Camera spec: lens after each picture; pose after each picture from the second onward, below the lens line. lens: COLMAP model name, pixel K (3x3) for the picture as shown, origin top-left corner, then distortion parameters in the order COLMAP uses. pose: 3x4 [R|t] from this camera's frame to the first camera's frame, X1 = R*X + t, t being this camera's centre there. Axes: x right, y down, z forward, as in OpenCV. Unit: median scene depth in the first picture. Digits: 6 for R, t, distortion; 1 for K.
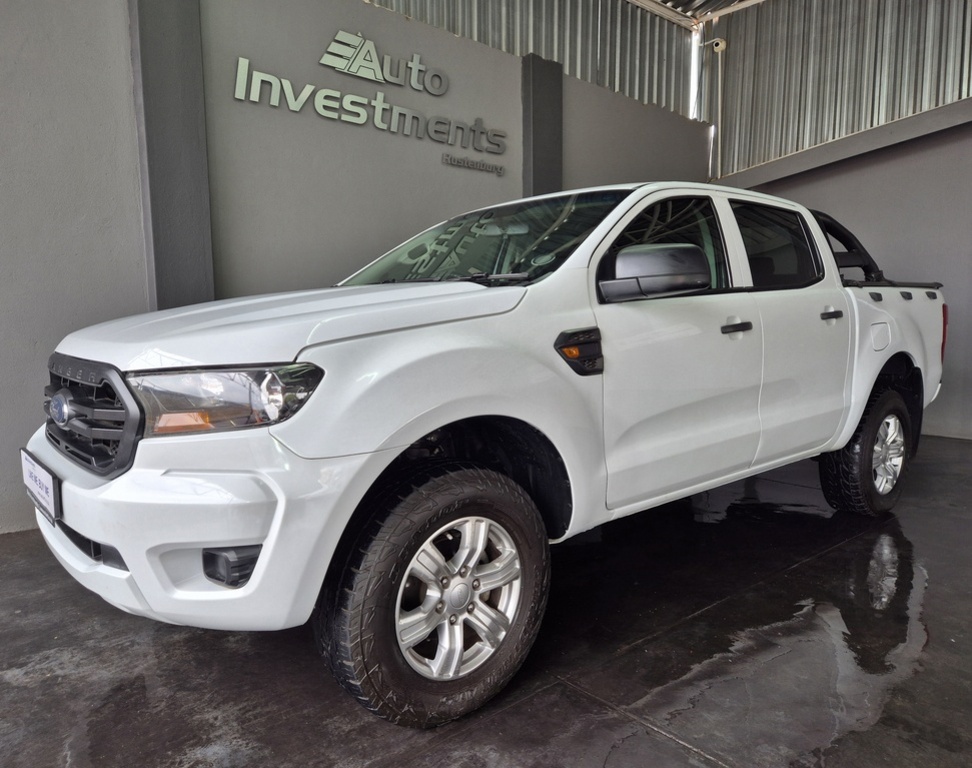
lens RADIAL K [[702.0, 0, 463.9], [0, 702.0, 377.7], [0, 0, 1]] dist [0.039895, -0.023844]
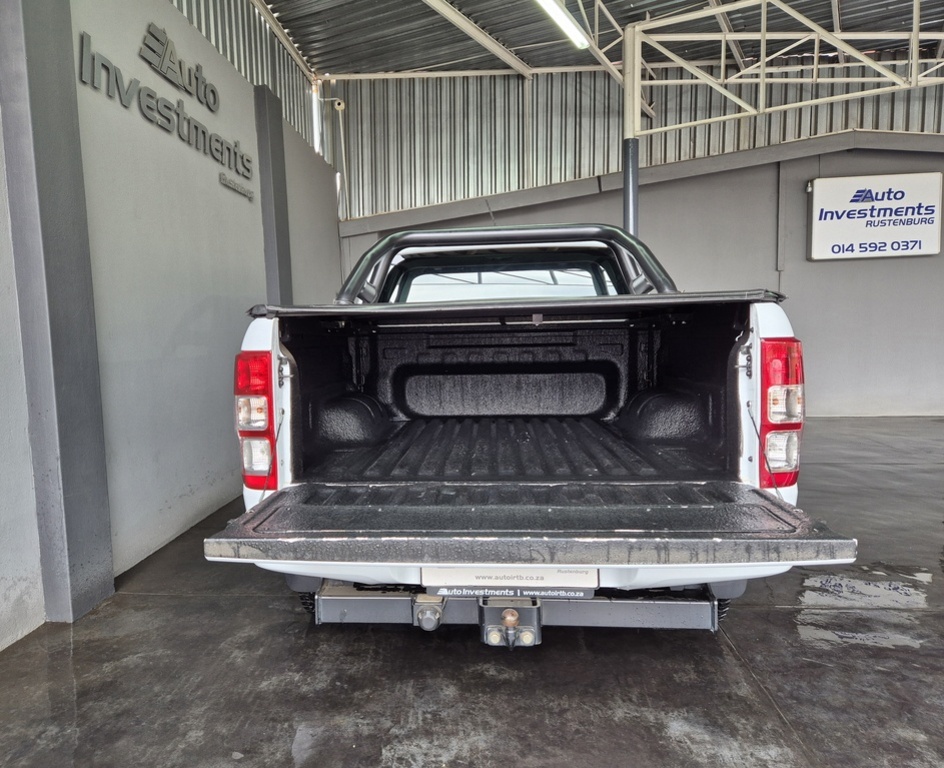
lens RADIAL K [[692.9, 0, 434.5], [0, 692.9, 382.1], [0, 0, 1]] dist [0.040856, -0.031793]
pose [[0.697901, -0.061849, 0.713519, -0.579558], [0.070670, 0.997349, 0.017328, -0.041944], [-0.712699, 0.038331, 0.700422, 0.175727]]
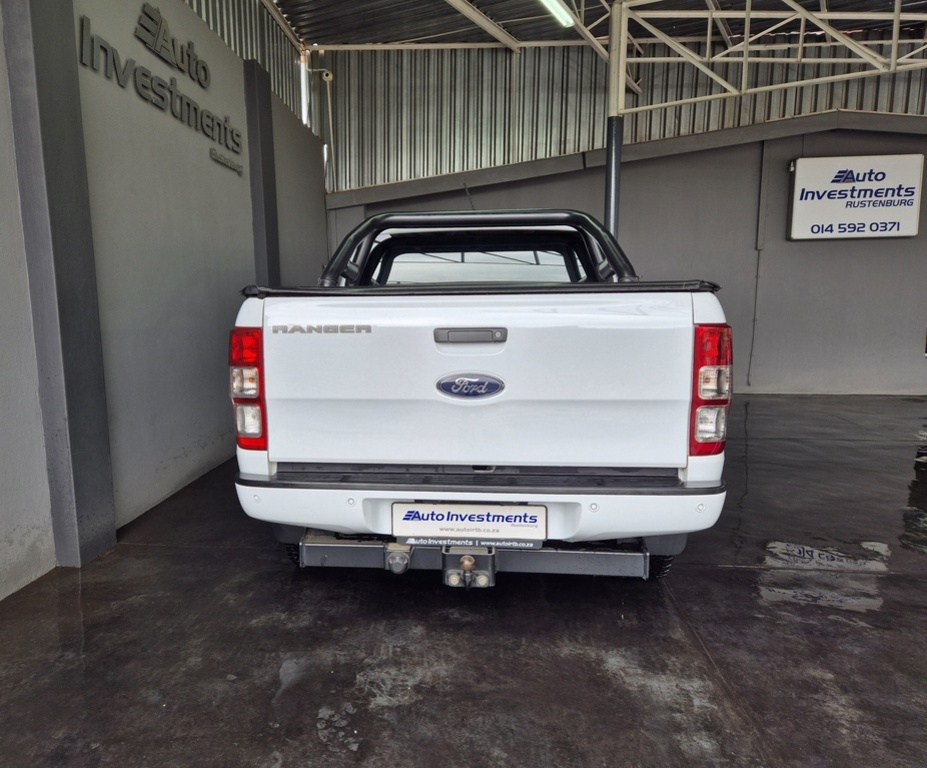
lens RADIAL K [[697.4, 0, 416.2], [0, 697.4, 389.2], [0, 0, 1]] dist [0.040783, -0.029152]
pose [[0.704014, -0.086825, 0.704859, -0.614342], [0.053626, 0.996164, 0.069146, -0.045972], [-0.708159, -0.010881, 0.705969, 0.126845]]
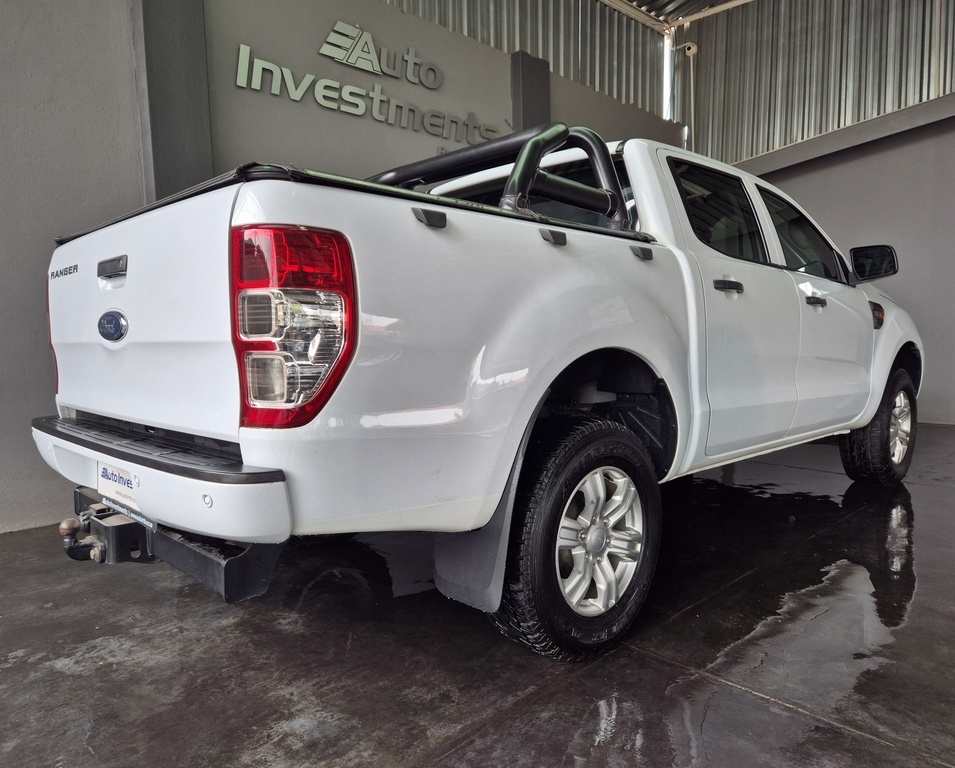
lens RADIAL K [[701.0, 0, 469.6], [0, 701.0, 378.3], [0, 0, 1]] dist [0.040856, -0.031793]
pose [[0.997072, -0.015619, 0.074860, -0.073463], [0.016309, 0.999830, -0.008615, 0.023594], [-0.074713, 0.009811, 0.997157, 0.000258]]
